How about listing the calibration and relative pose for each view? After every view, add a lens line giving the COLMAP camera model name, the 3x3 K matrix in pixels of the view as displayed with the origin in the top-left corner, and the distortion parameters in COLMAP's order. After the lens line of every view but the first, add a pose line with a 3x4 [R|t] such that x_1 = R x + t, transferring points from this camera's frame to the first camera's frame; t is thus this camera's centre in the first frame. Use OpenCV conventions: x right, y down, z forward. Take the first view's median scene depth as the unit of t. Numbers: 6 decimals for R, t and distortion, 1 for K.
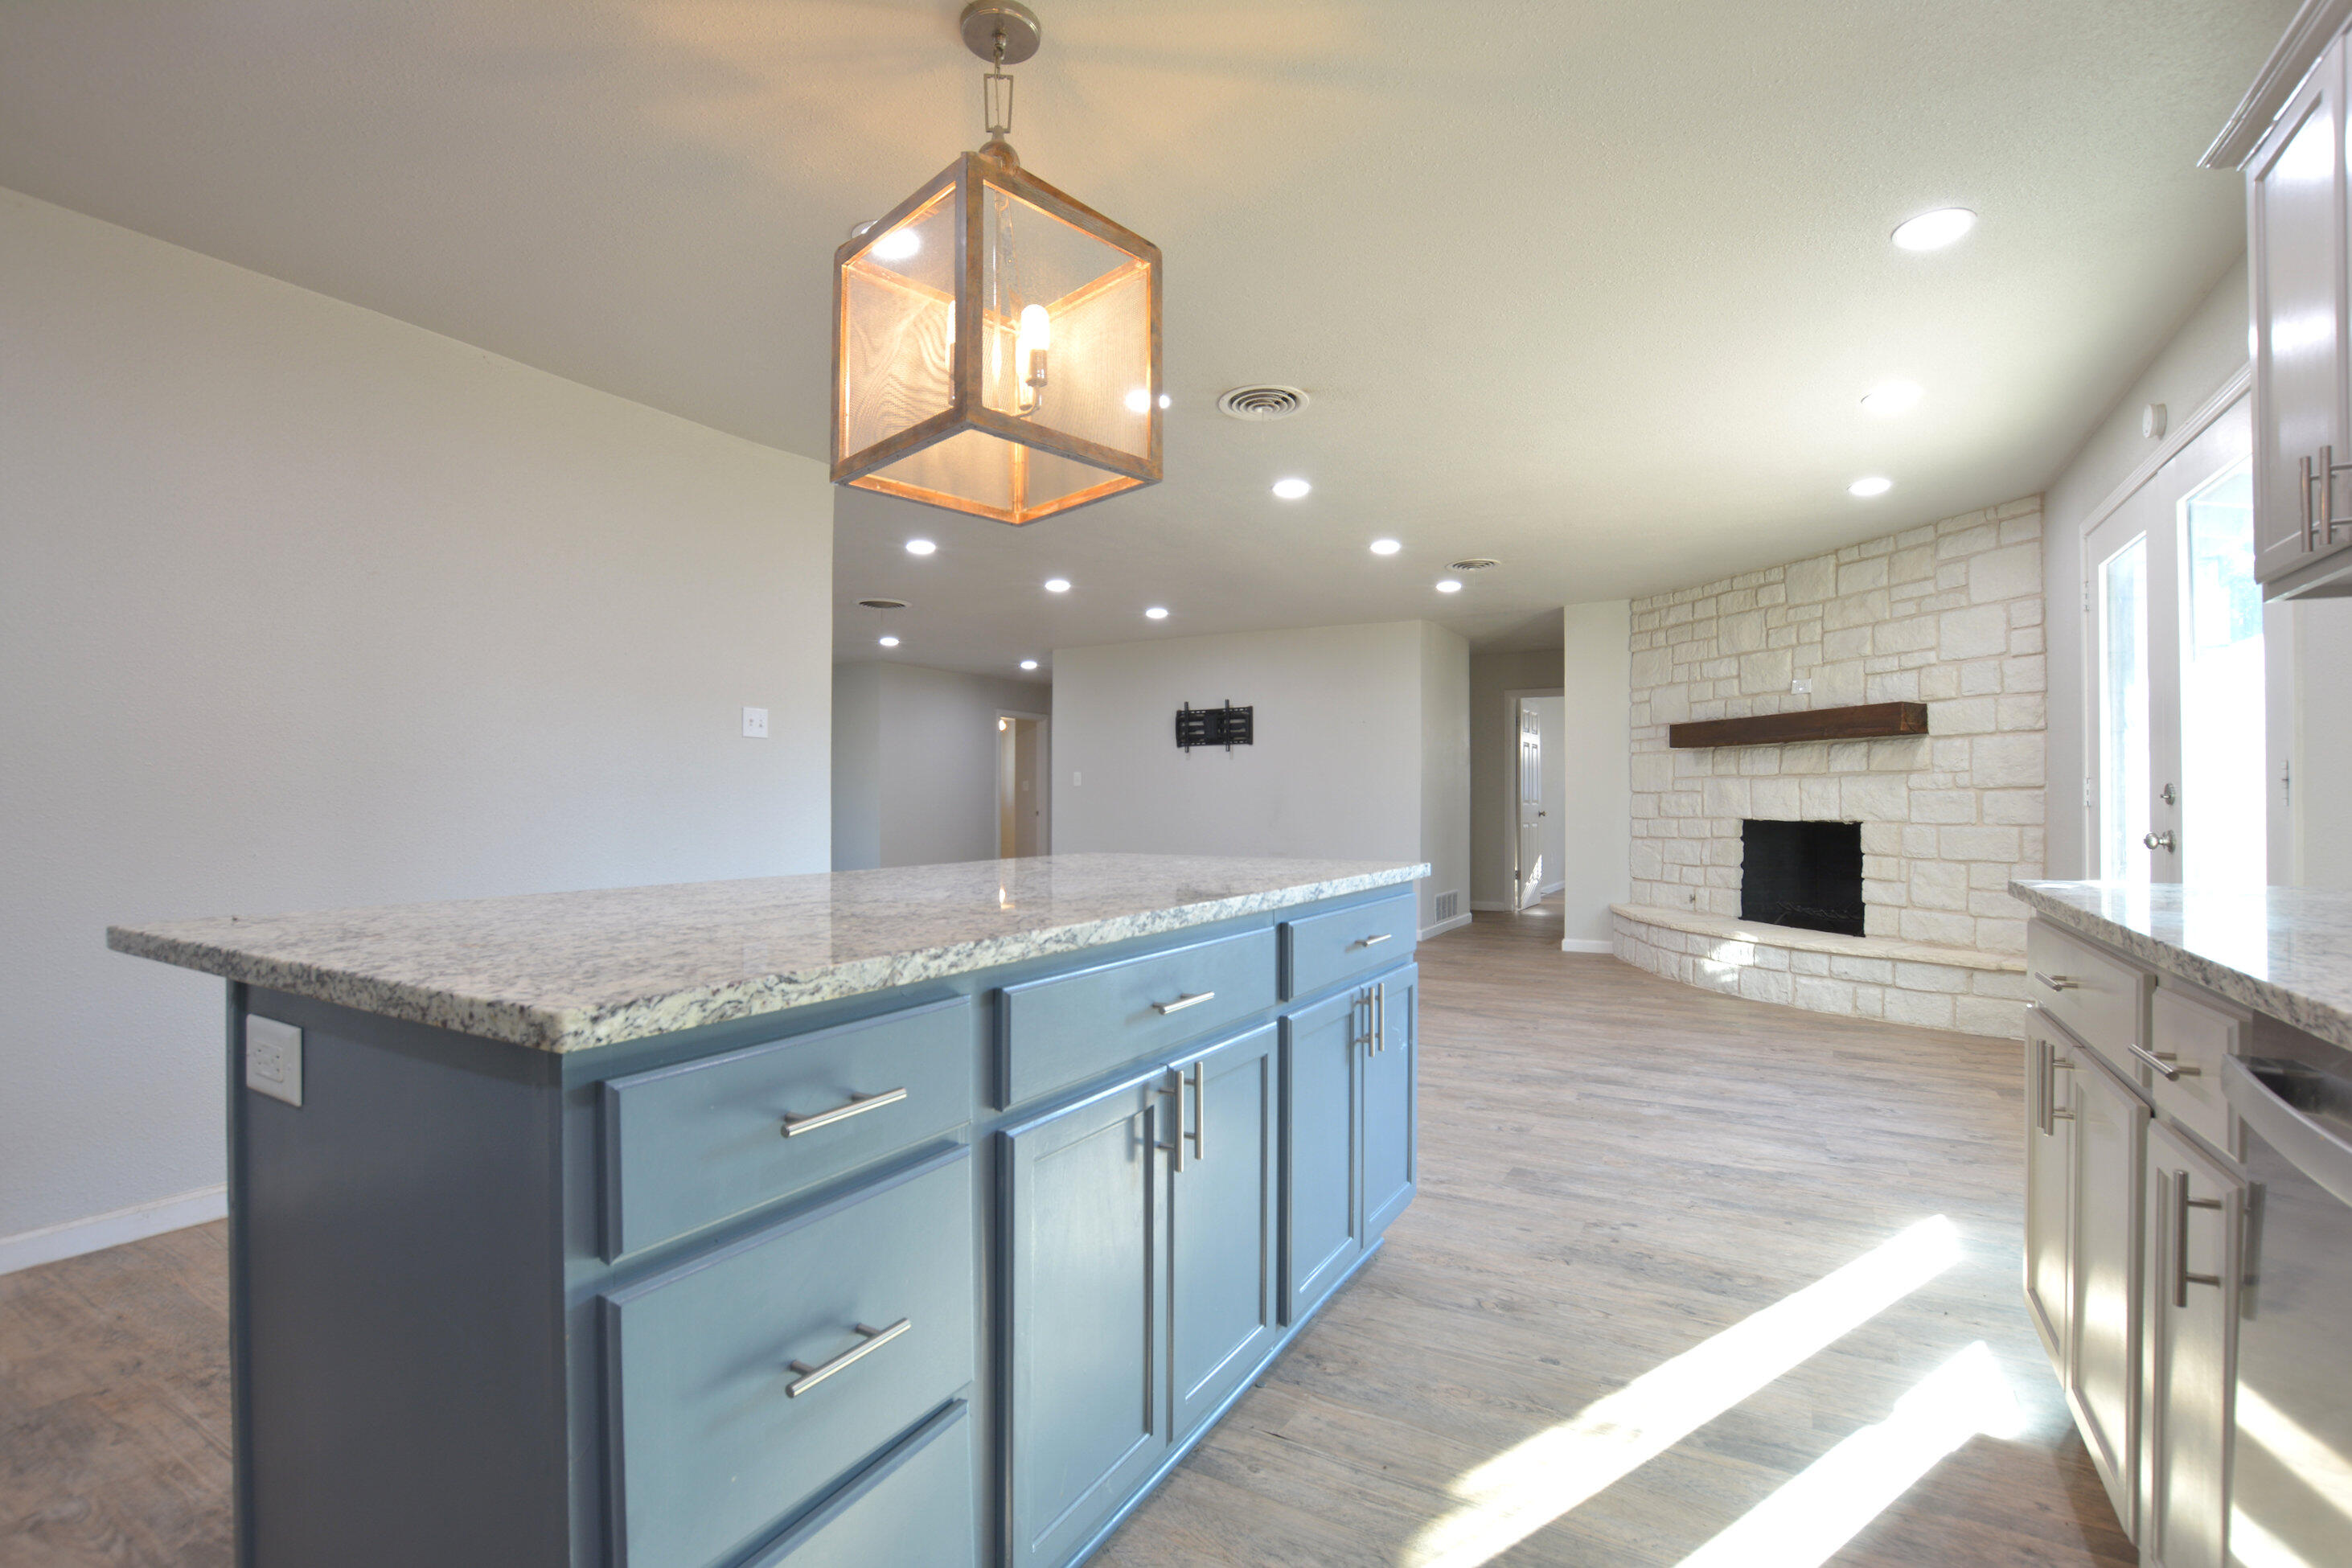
lens RADIAL K [[1062.2, 0, 1182.6], [0, 1062.2, 795.9], [0, 0, 1]] dist [-0.035284, 0.006069]
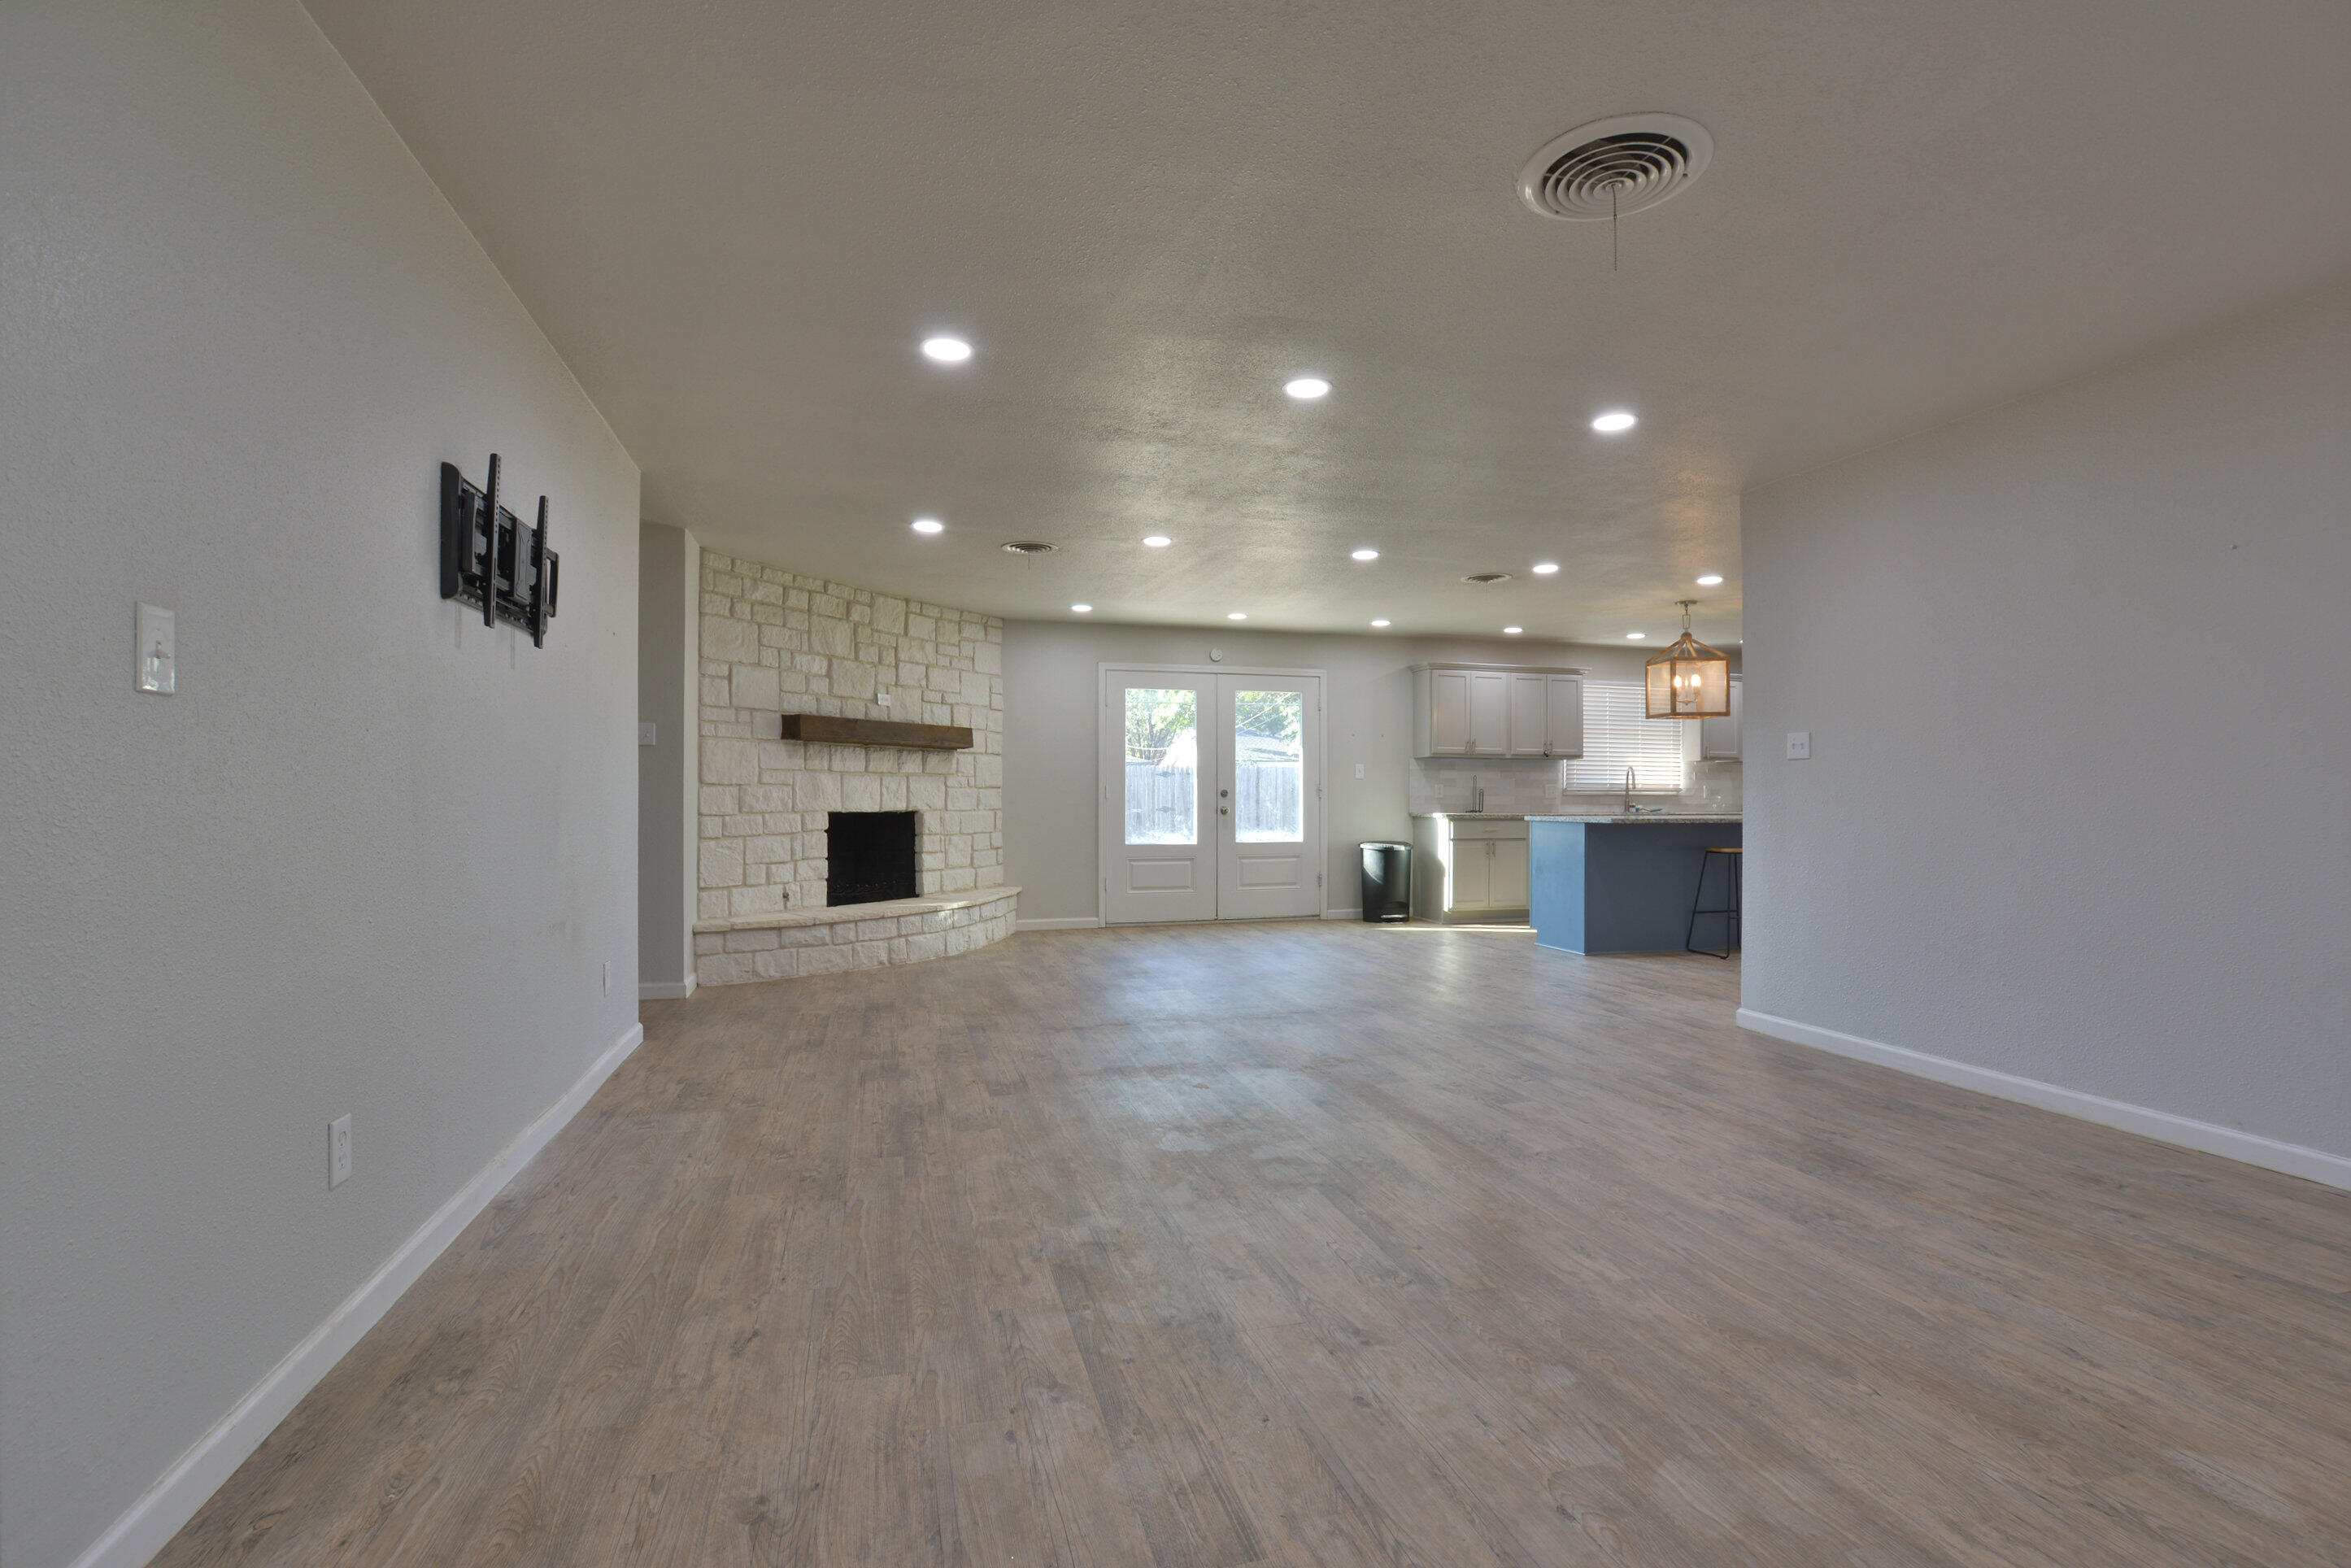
lens RADIAL K [[1078.9, 0, 1184.6], [0, 1078.9, 795.5], [0, 0, 1]] dist [-0.037669, 0.008721]
pose [[-0.716989, 0.000339, 0.697084, -0.535584], [-0.004539, 0.999976, -0.005154, 0.010569], [-0.697069, -0.006859, -0.716971, 1.705423]]
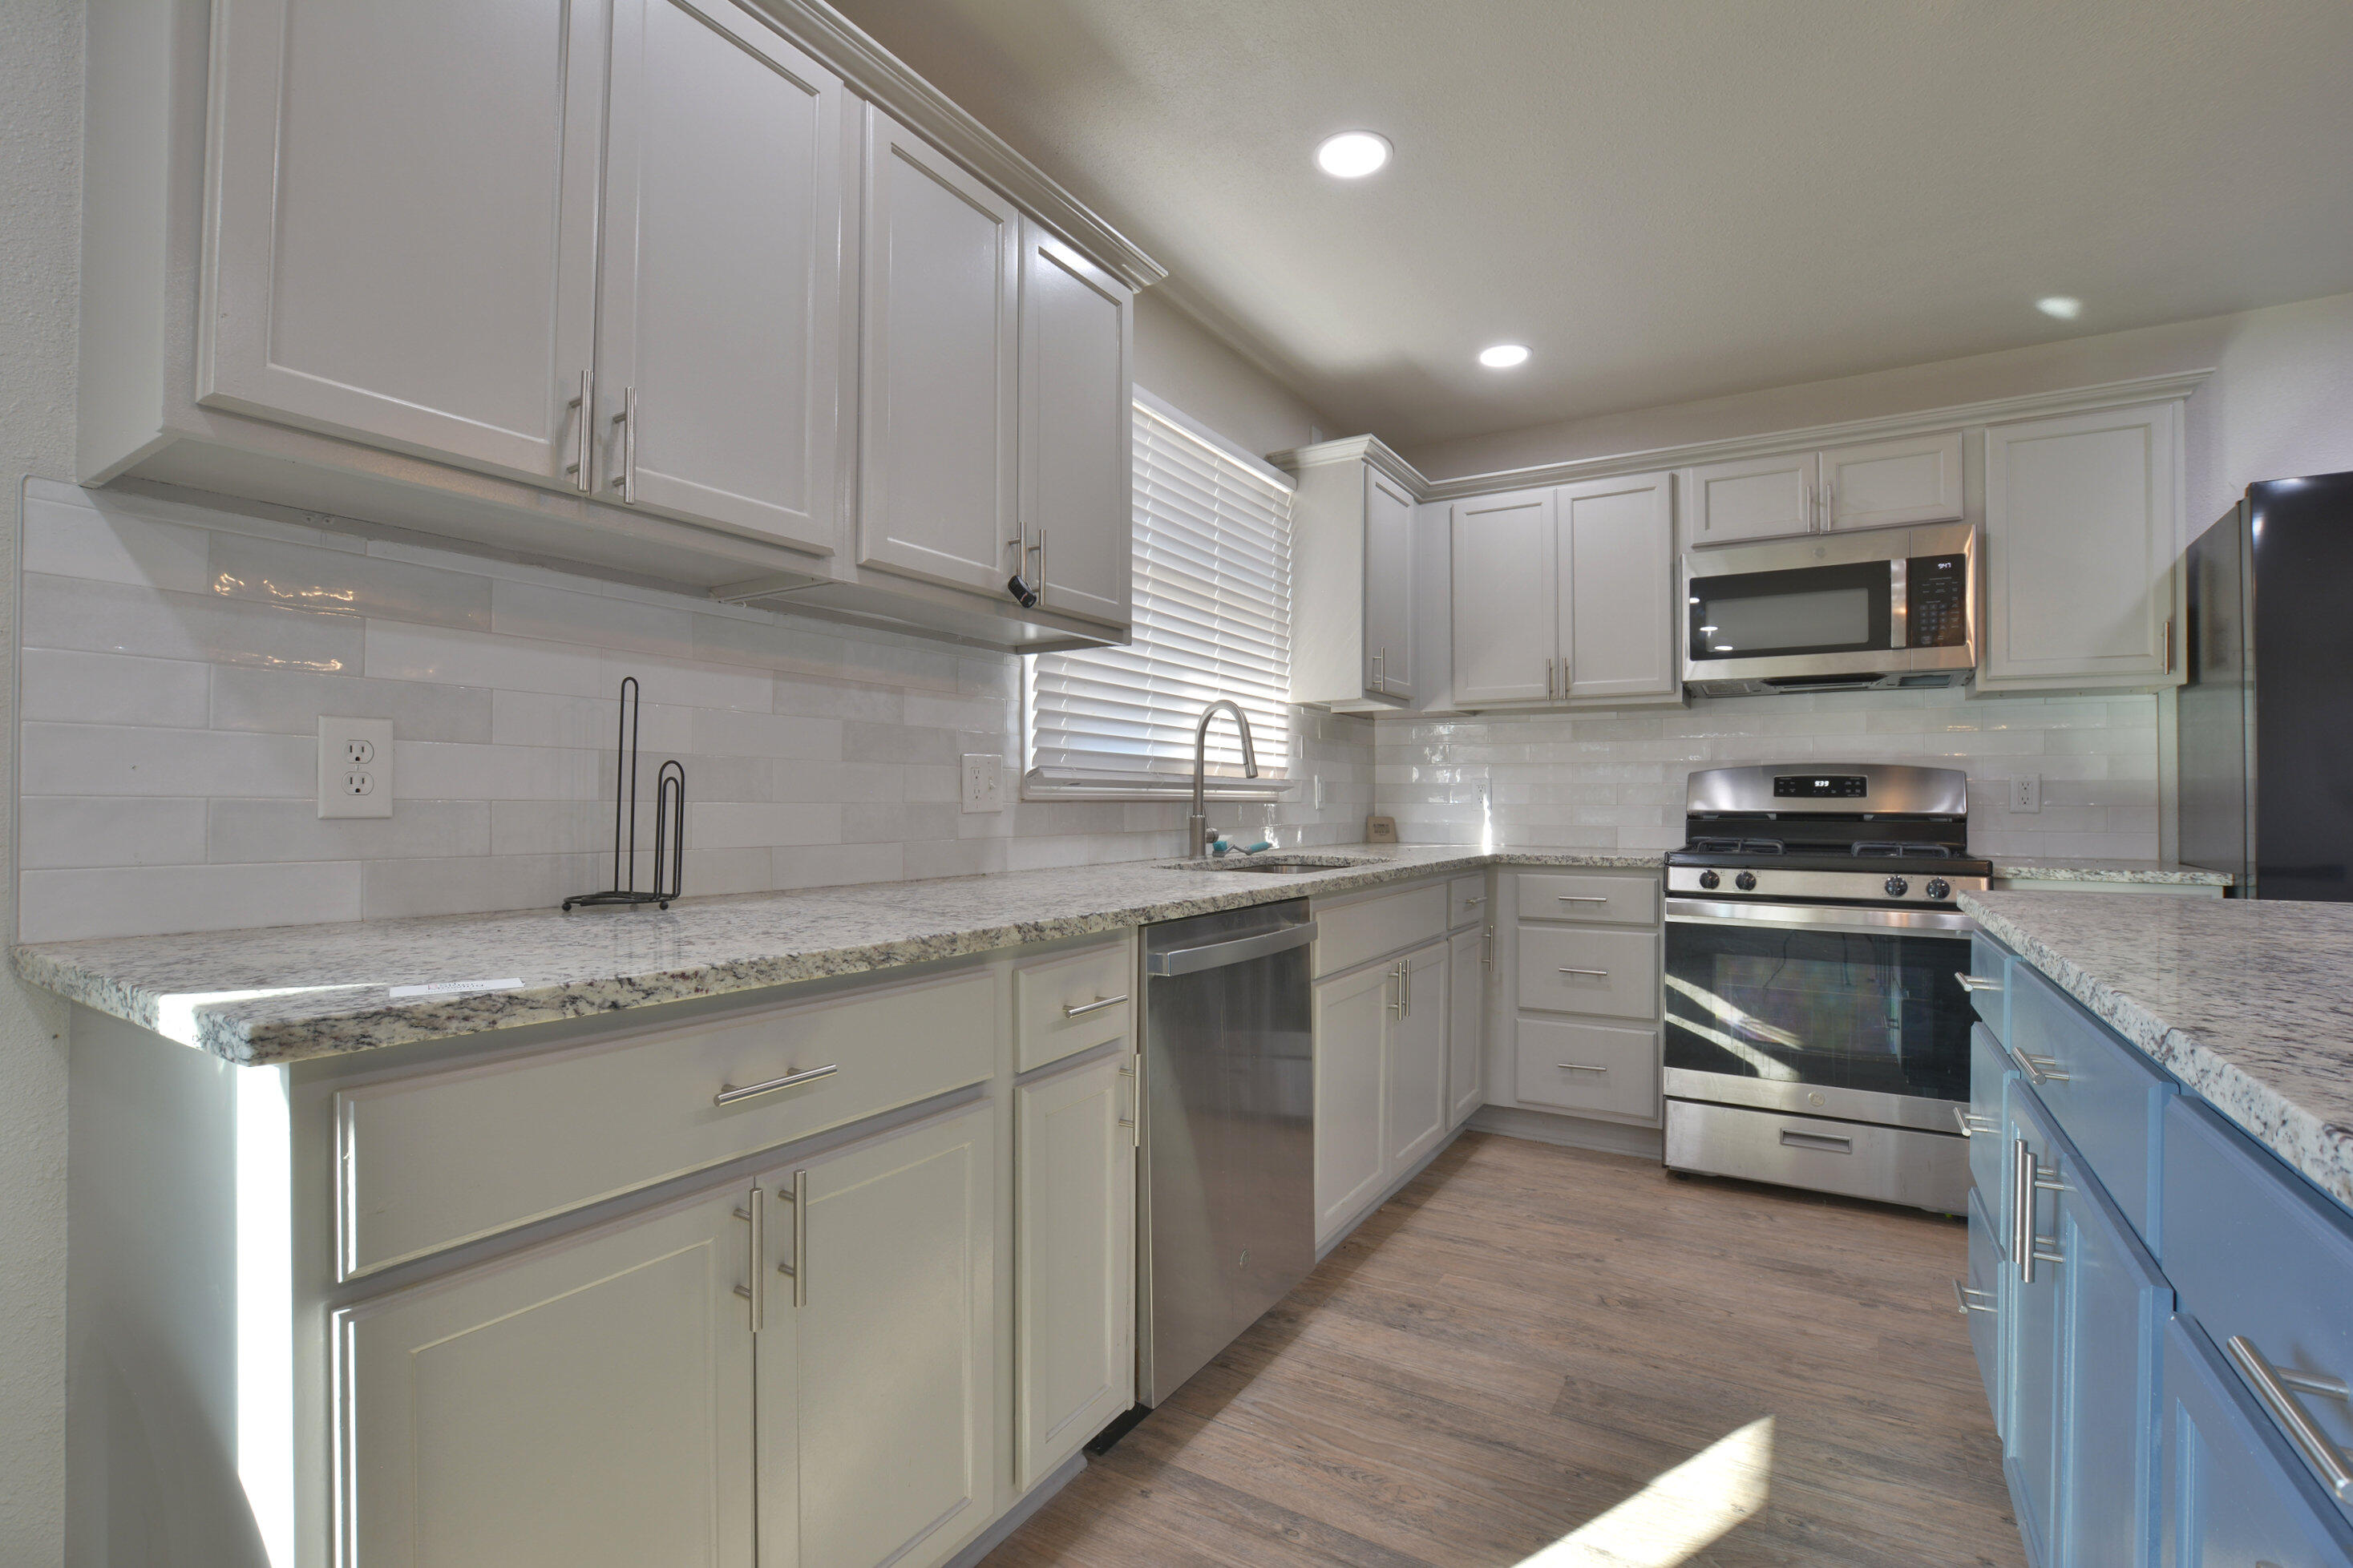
lens RADIAL K [[1062.6, 0, 1183.1], [0, 1062.6, 795.9], [0, 0, 1]] dist [-0.035284, 0.006069]
pose [[-0.999700, -0.002448, 0.024371, 0.157430], [-0.002742, 0.999924, -0.012044, 0.001817], [-0.024340, -0.012107, -0.999630, 0.458155]]
